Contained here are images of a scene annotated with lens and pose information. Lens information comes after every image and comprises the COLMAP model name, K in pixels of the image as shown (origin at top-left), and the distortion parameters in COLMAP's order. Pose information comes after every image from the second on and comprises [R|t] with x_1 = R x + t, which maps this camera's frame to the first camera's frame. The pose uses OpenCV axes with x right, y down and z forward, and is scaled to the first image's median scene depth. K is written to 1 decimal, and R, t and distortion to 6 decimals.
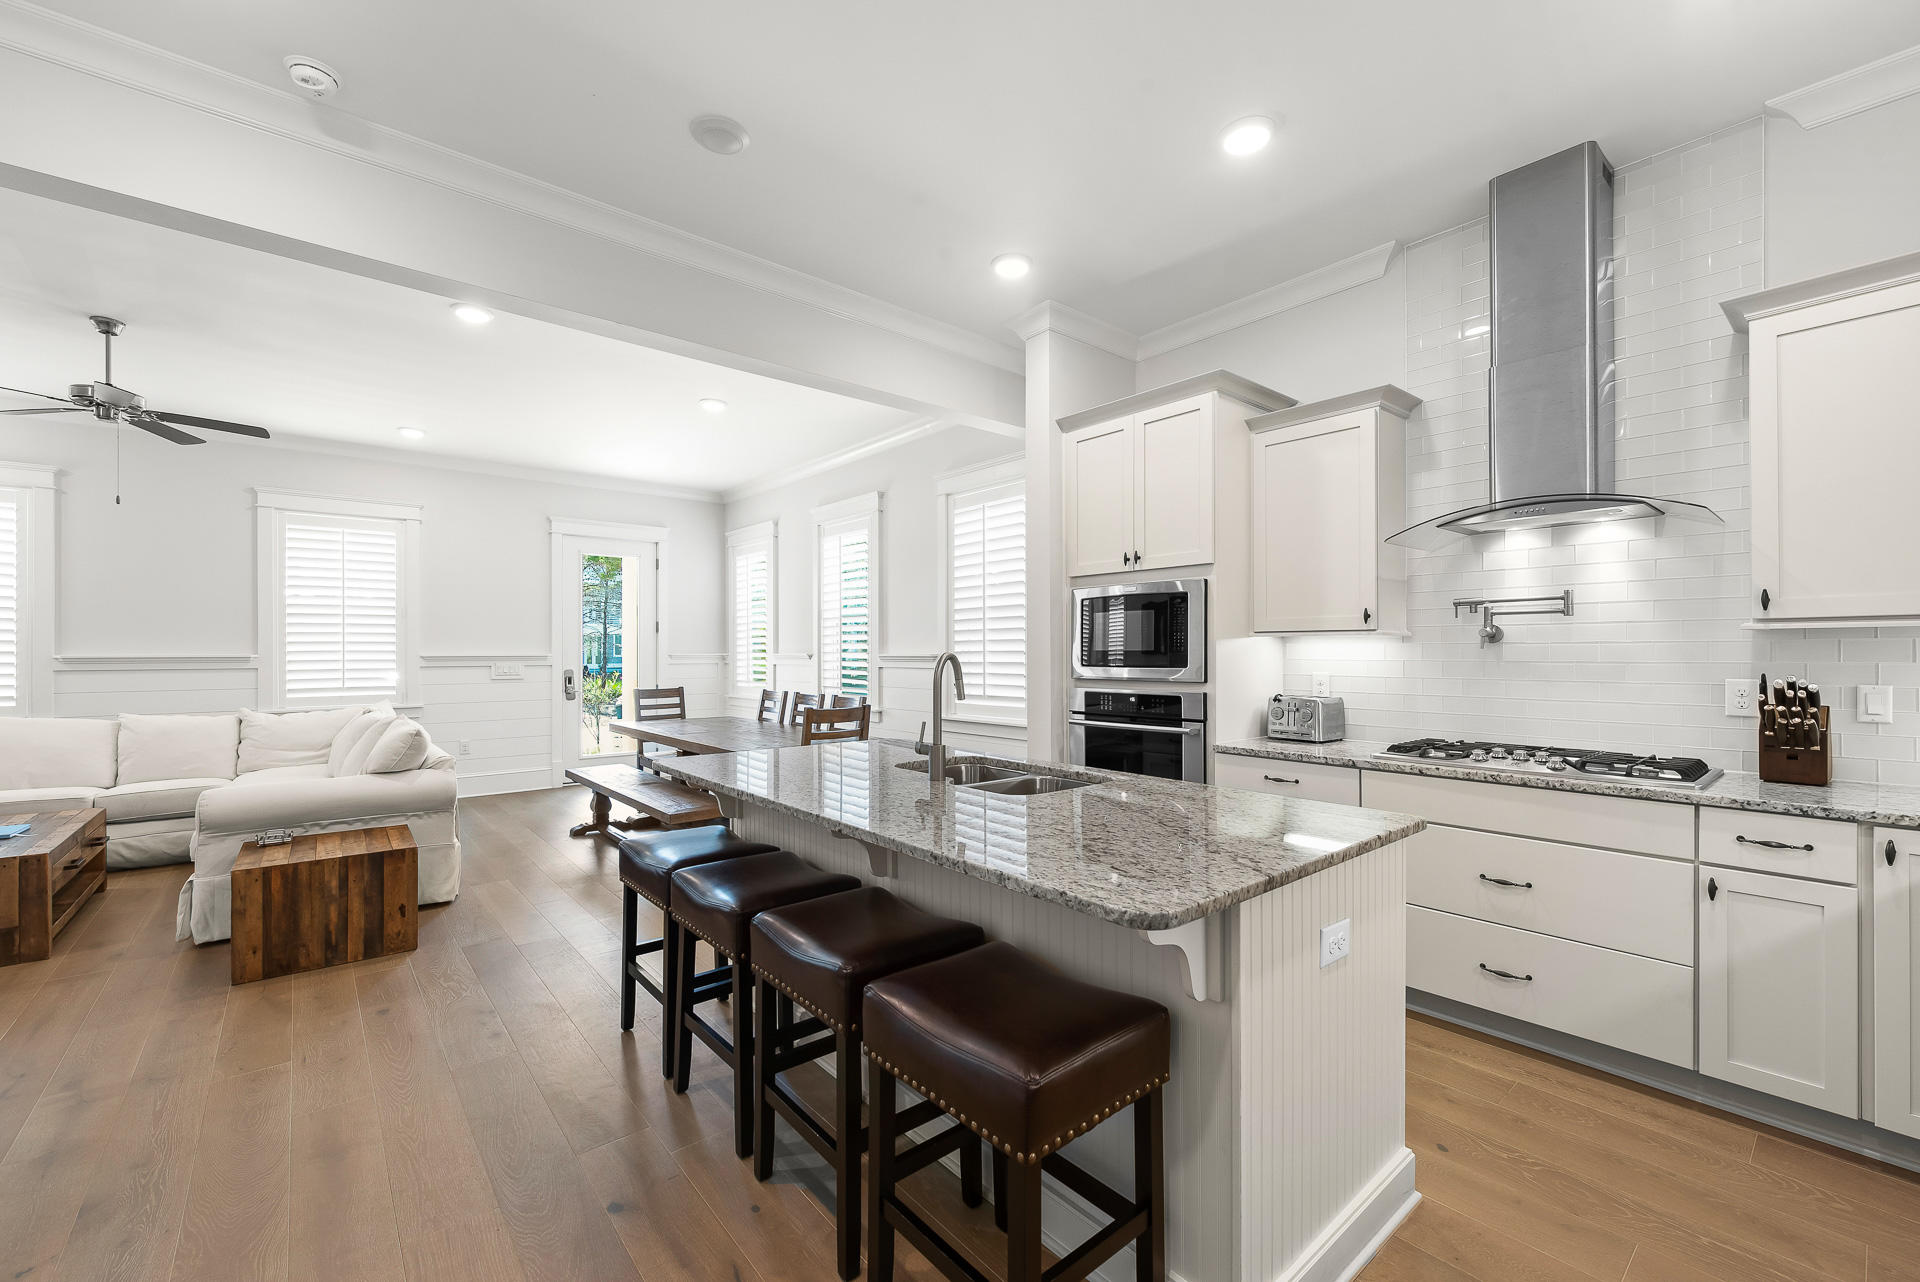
lens RADIAL K [[783.5, 0, 956.8], [0, 783.5, 651.9], [0, 0, 1]] dist [-0.001059, -0.000549]
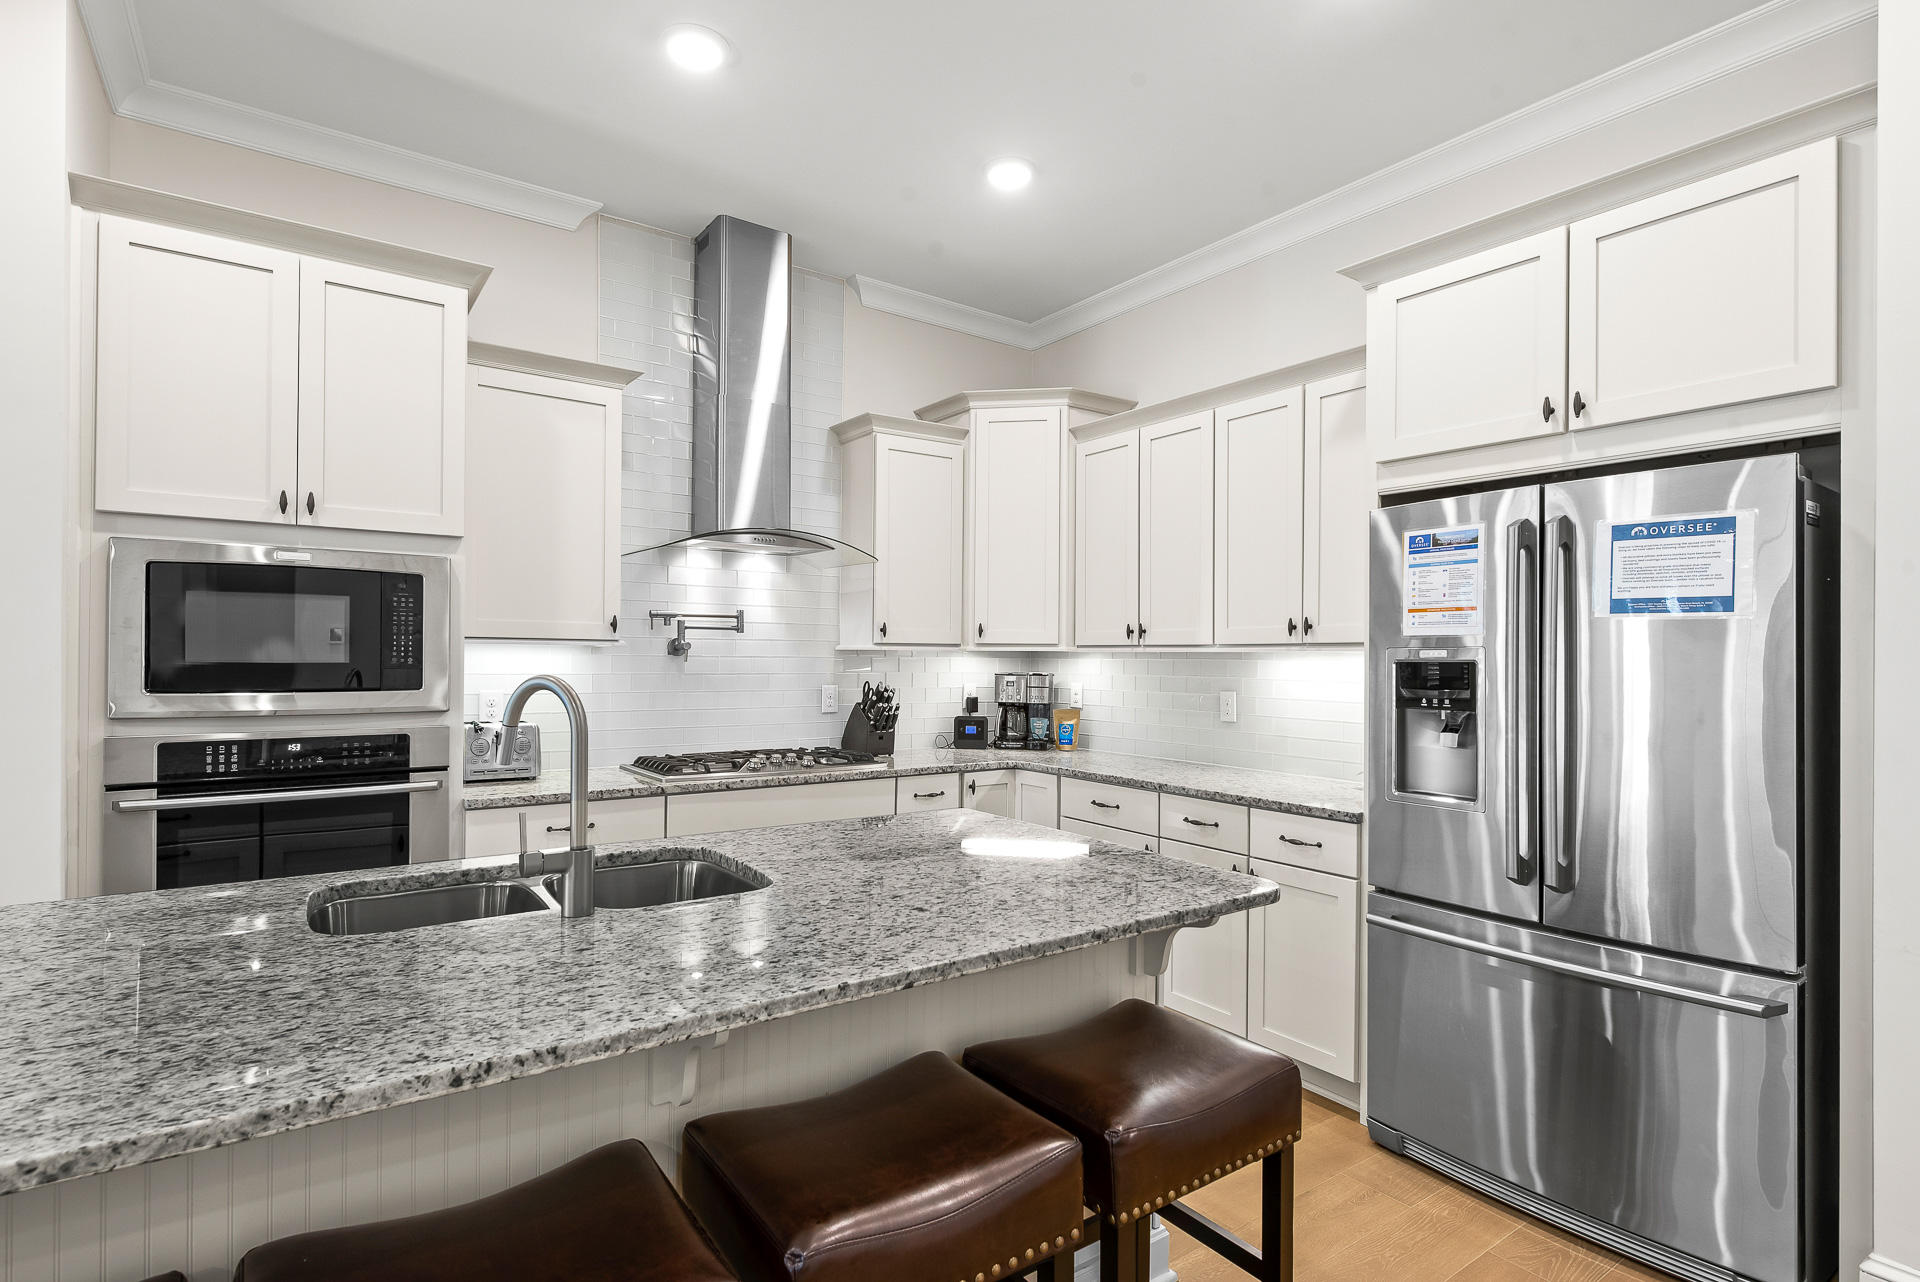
lens RADIAL K [[935.7, 0, 952.1], [0, 935.7, 655.1], [0, 0, 1]] dist [-0.001585, -0.000828]
pose [[0.082273, 0.004734, 0.996599, -0.448707], [-0.008810, 0.999953, -0.004023, -0.009447], [-0.996571, -0.008449, 0.082311, 0.487783]]
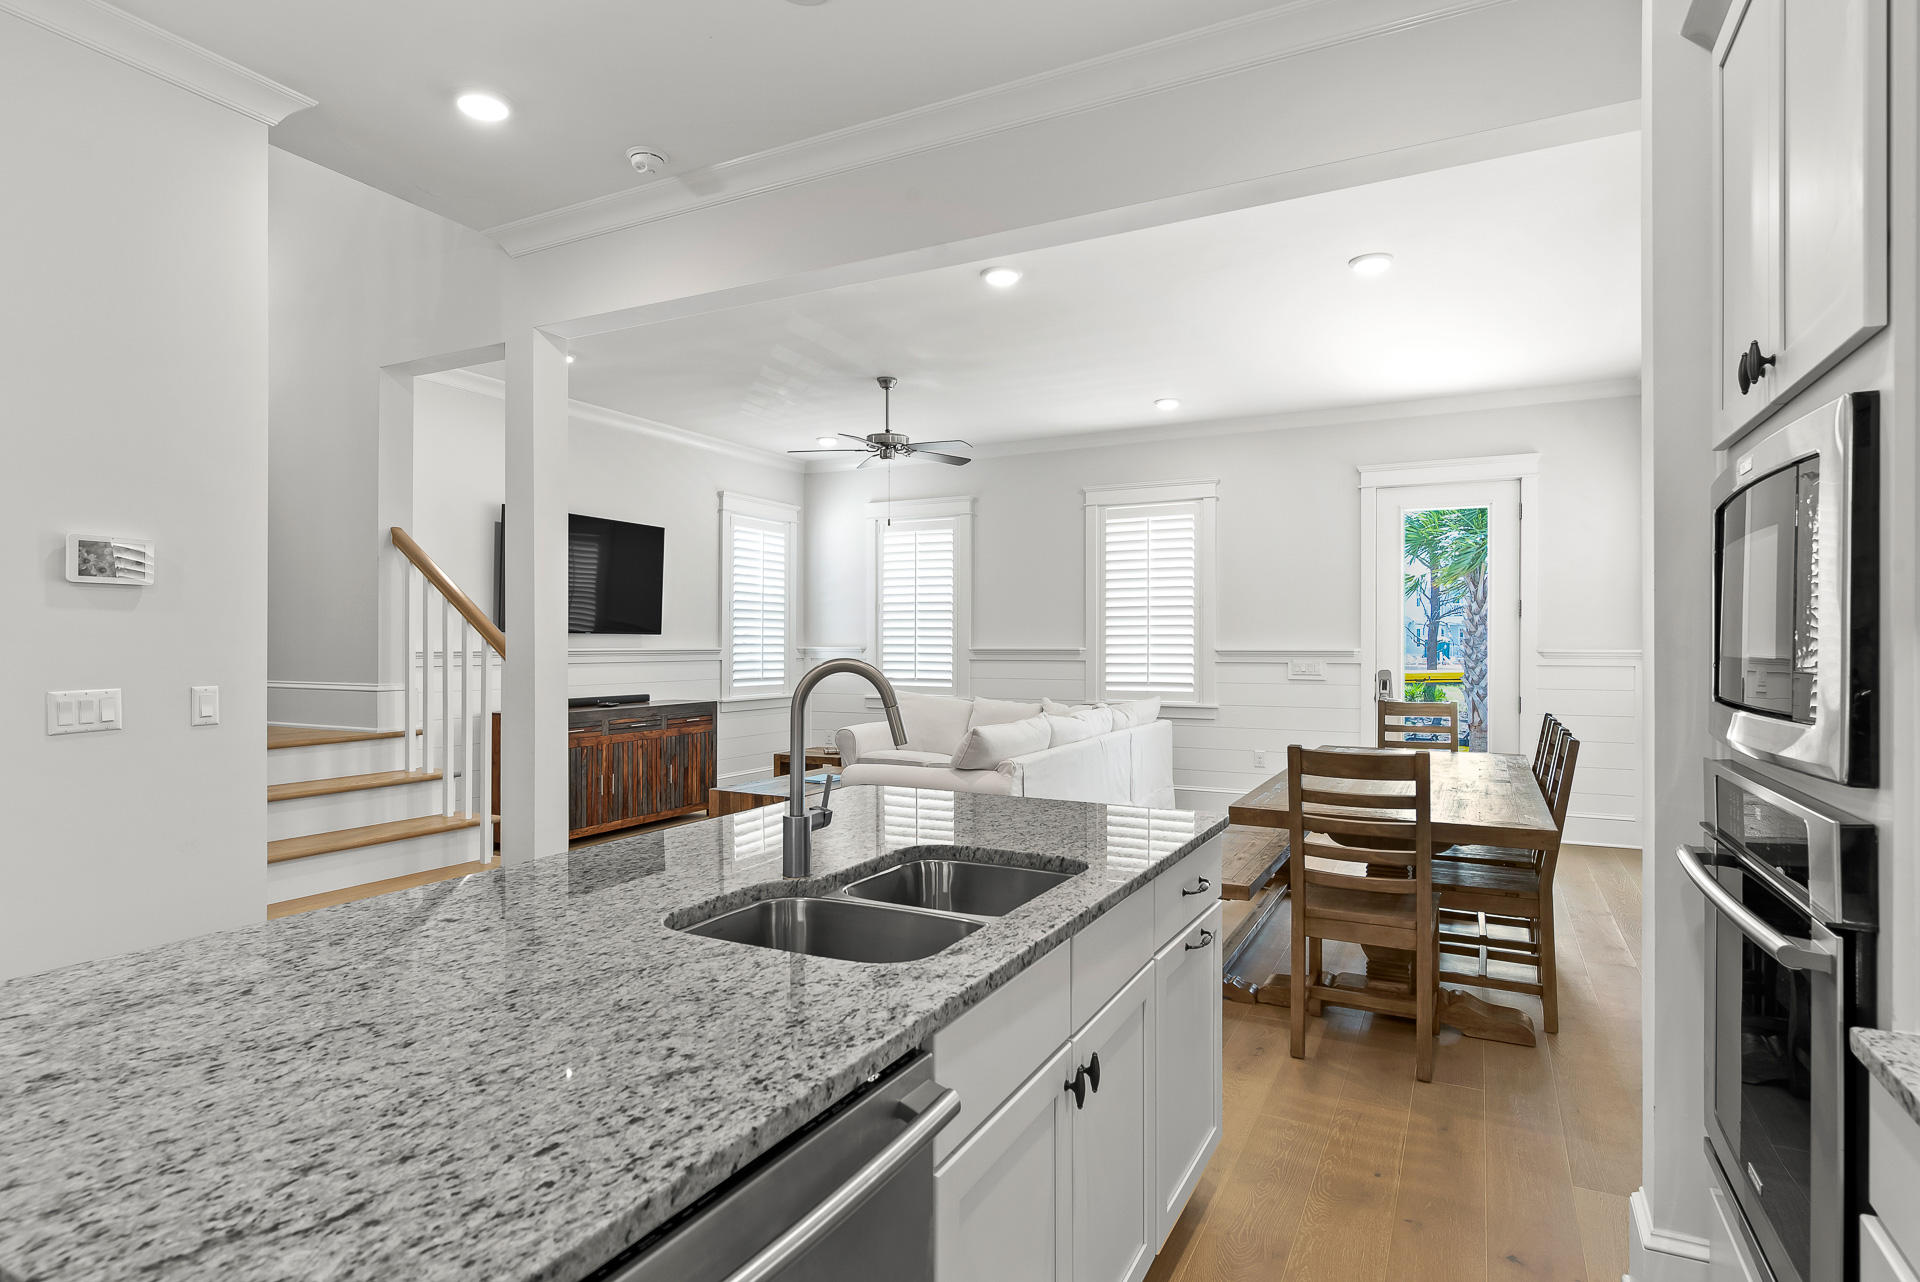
lens RADIAL K [[1003.5, 0, 948.8], [0, 1003.5, 650.7], [0, 0, 1]] dist [0.004116, -0.001688]
pose [[0.378233, 0.010172, -0.925654, 0.504473], [-0.002813, 0.999948, 0.009839, -0.009310], [0.925706, -0.001117, 0.378242, 0.576820]]
